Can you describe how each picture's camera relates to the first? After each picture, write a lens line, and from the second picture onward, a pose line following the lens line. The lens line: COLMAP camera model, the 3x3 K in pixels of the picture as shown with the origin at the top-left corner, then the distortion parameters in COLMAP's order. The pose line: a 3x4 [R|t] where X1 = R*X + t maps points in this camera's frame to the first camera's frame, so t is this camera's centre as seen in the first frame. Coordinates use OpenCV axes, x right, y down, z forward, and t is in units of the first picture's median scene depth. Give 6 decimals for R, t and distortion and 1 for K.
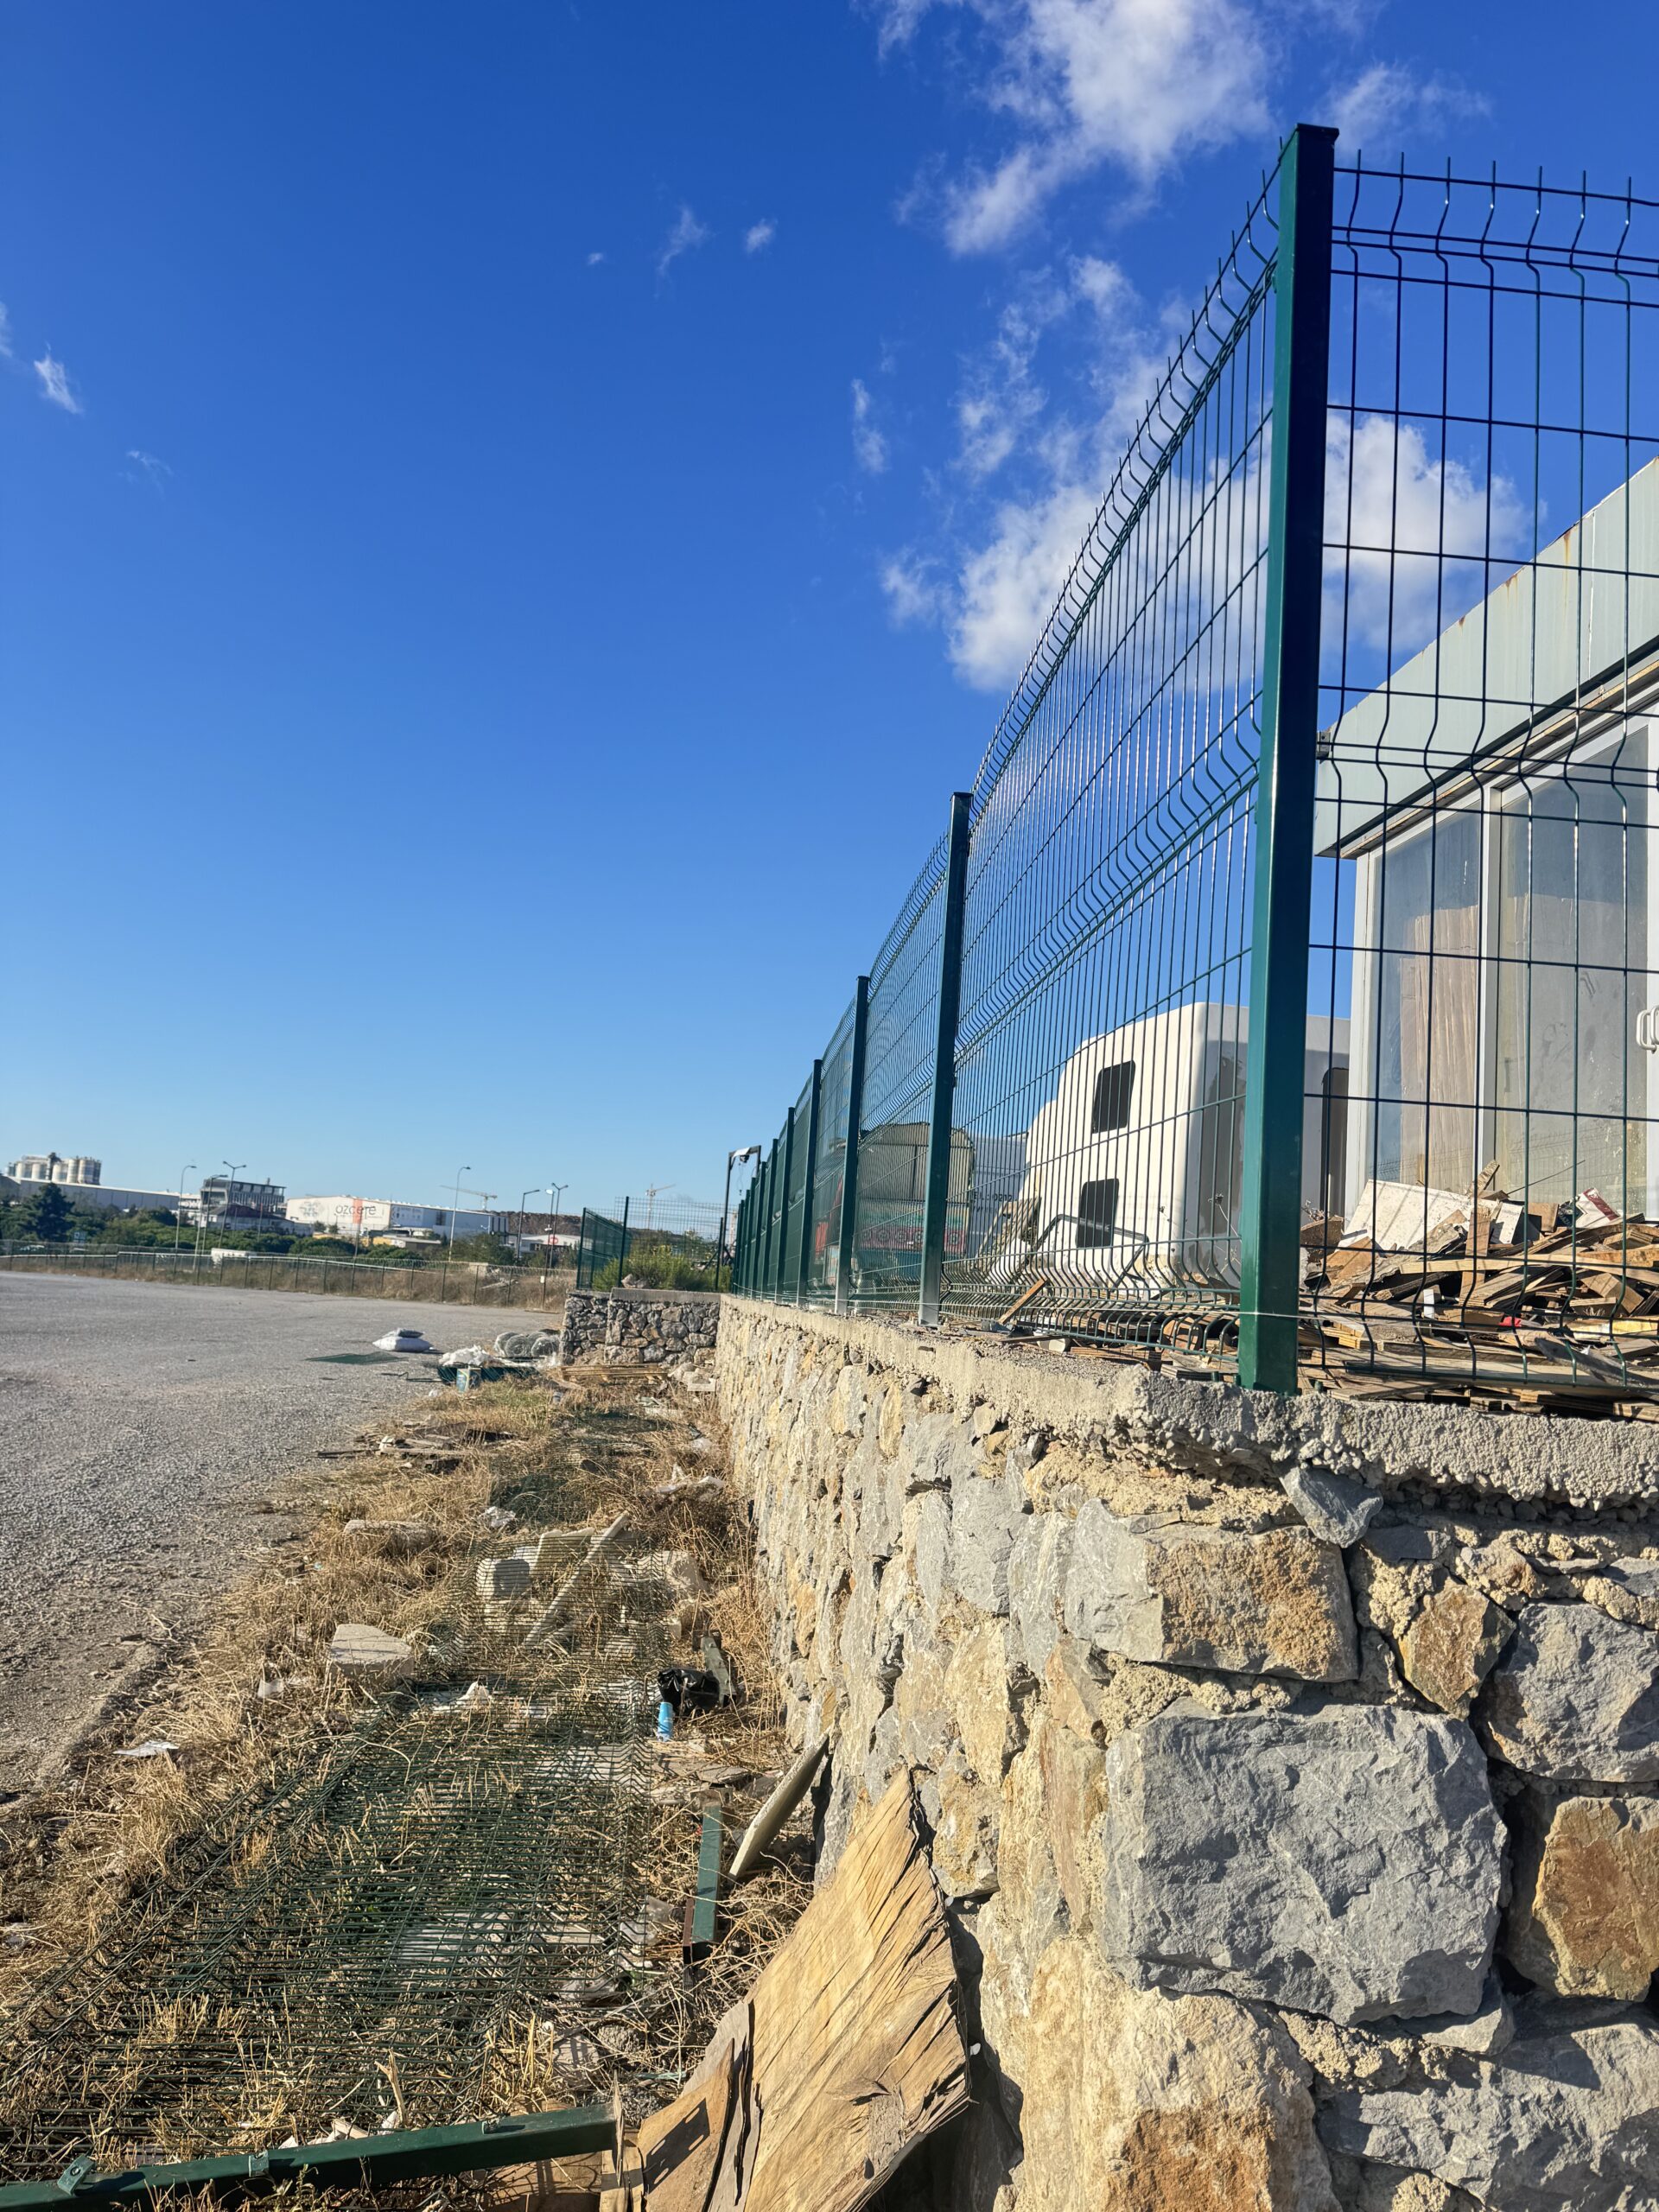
lens RADIAL K [[1580.1, 0, 833.0], [0, 1580.1, 1109.9], [0, 0, 1]] dist [-0.007544, -0.008079]
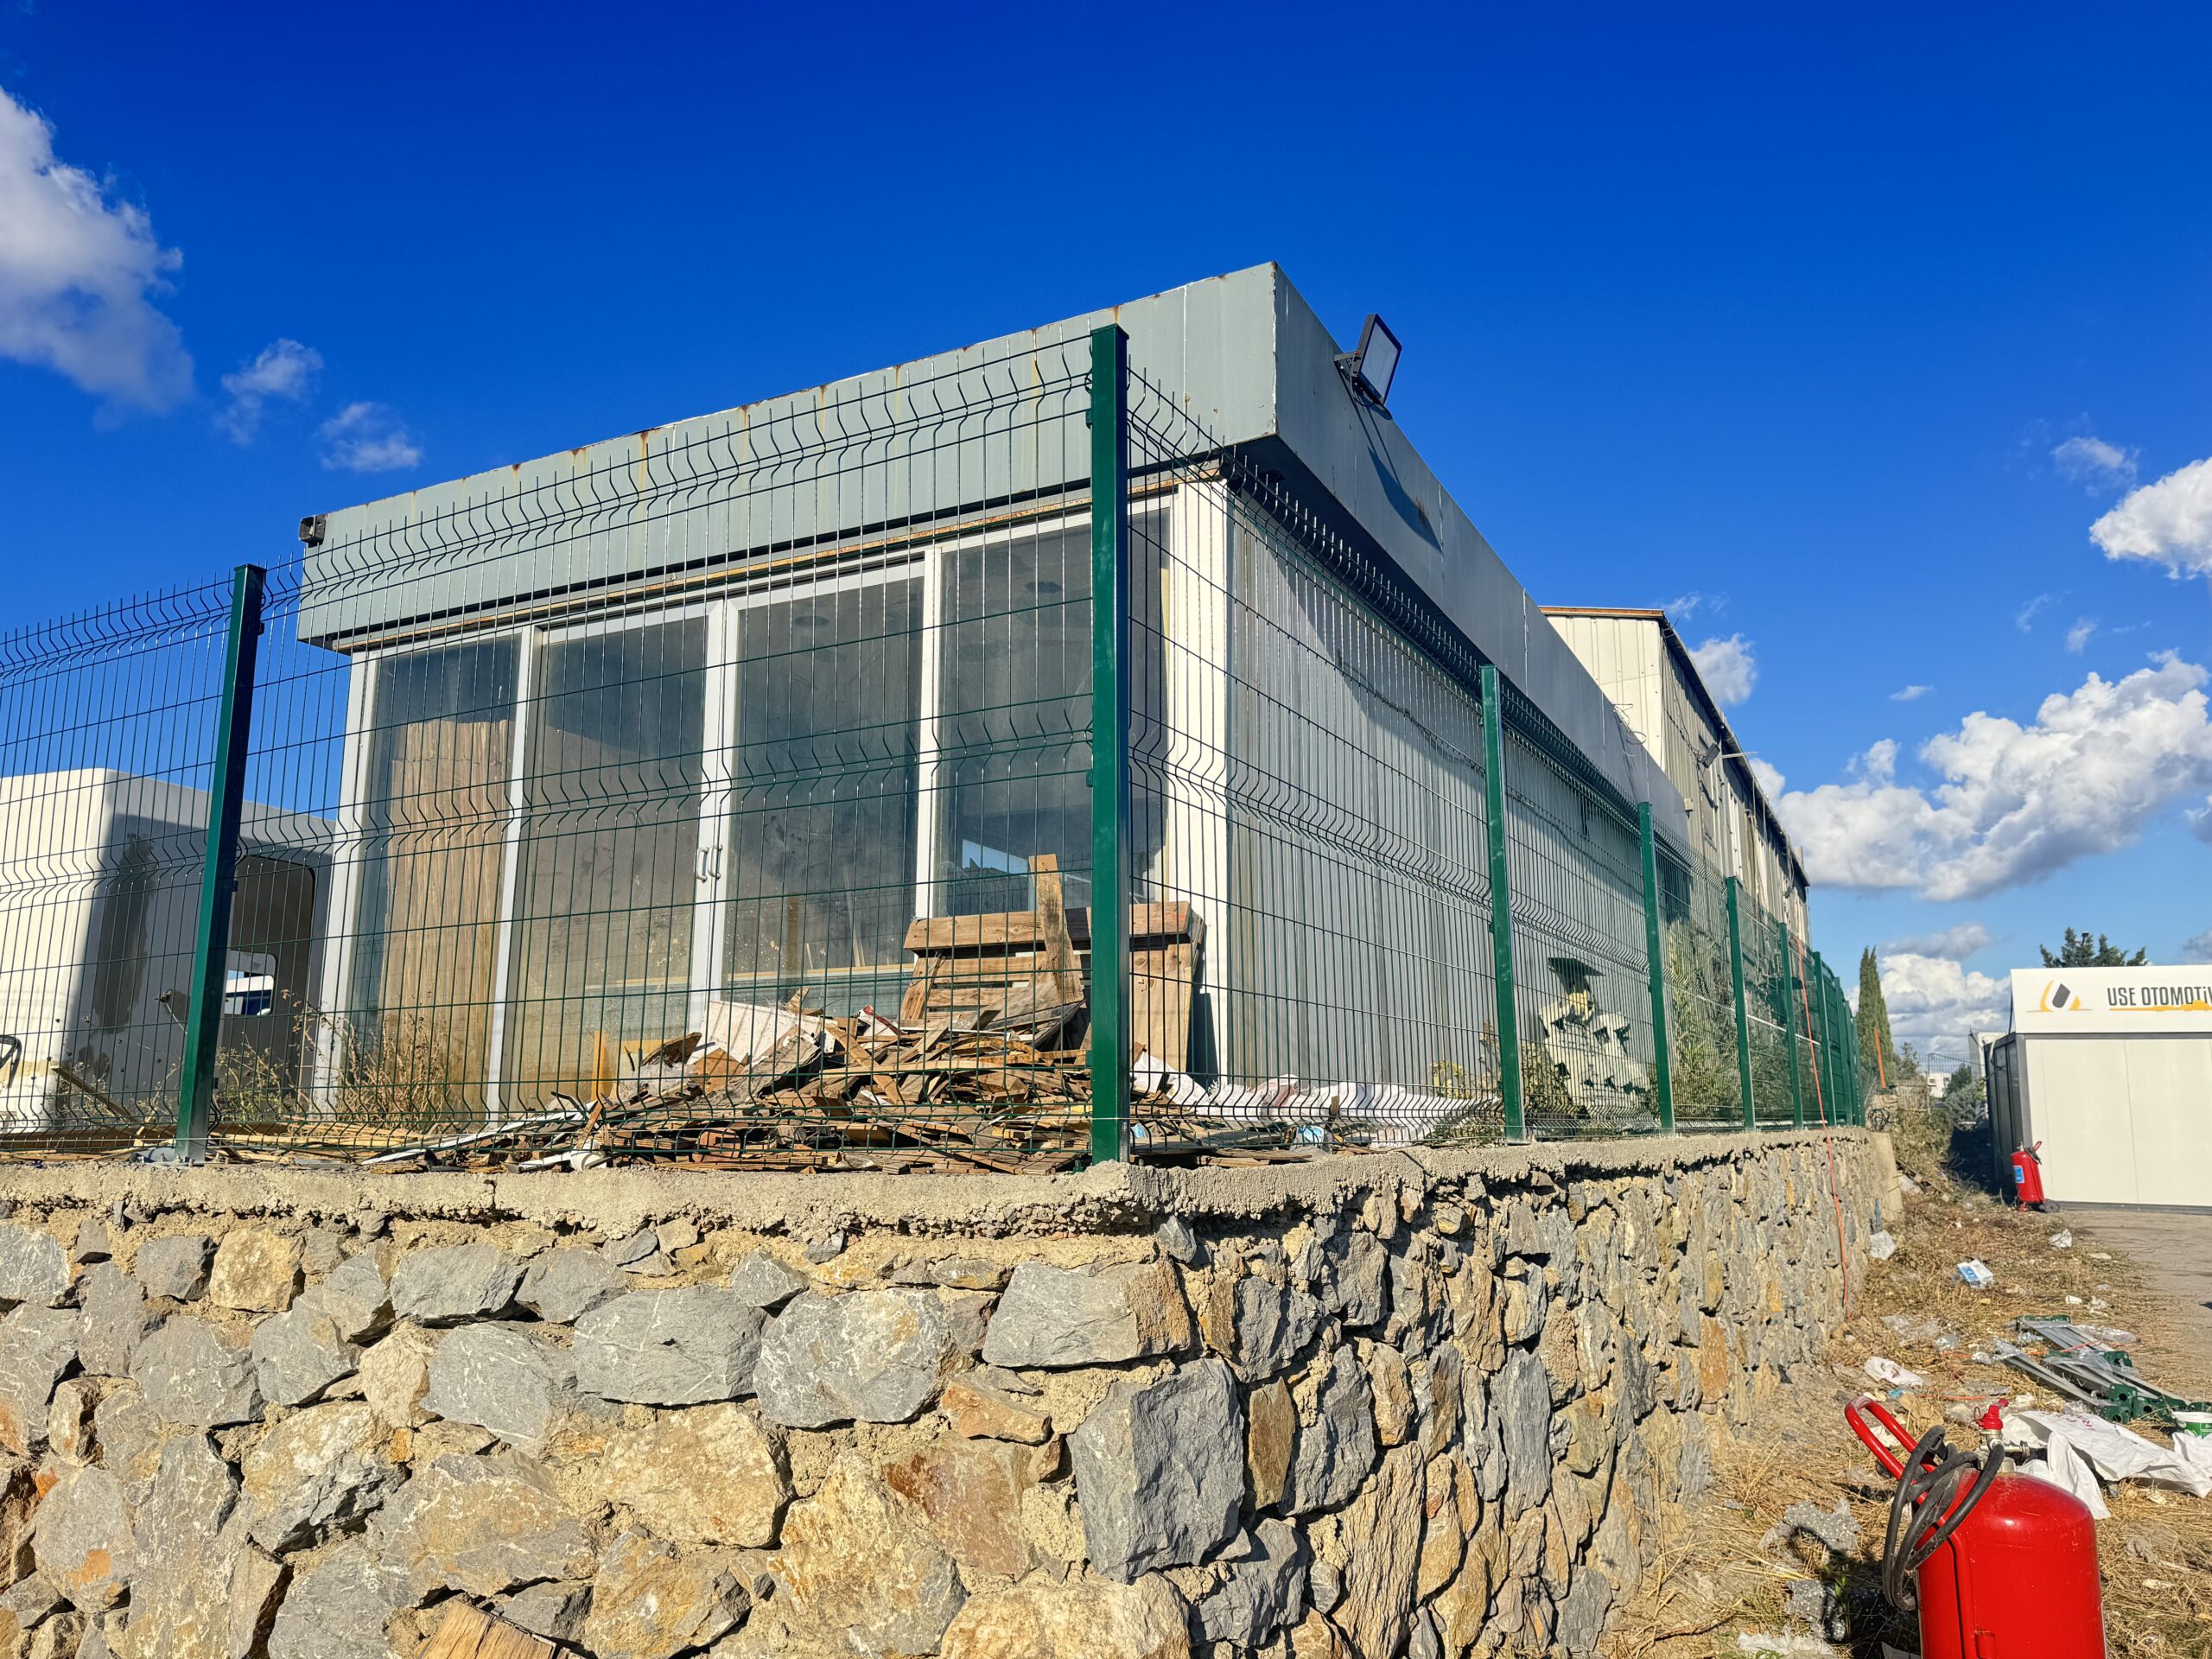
lens RADIAL K [[1580.1, 0, 1096.1], [0, 1580.1, 822.1], [0, 0, 1]] dist [-0.007544, -0.008079]
pose [[0.534213, 0.091401, 0.840394, -1.130199], [-0.057043, 0.995769, -0.072039, -0.046266], [-0.843423, -0.009455, 0.537167, 0.231978]]
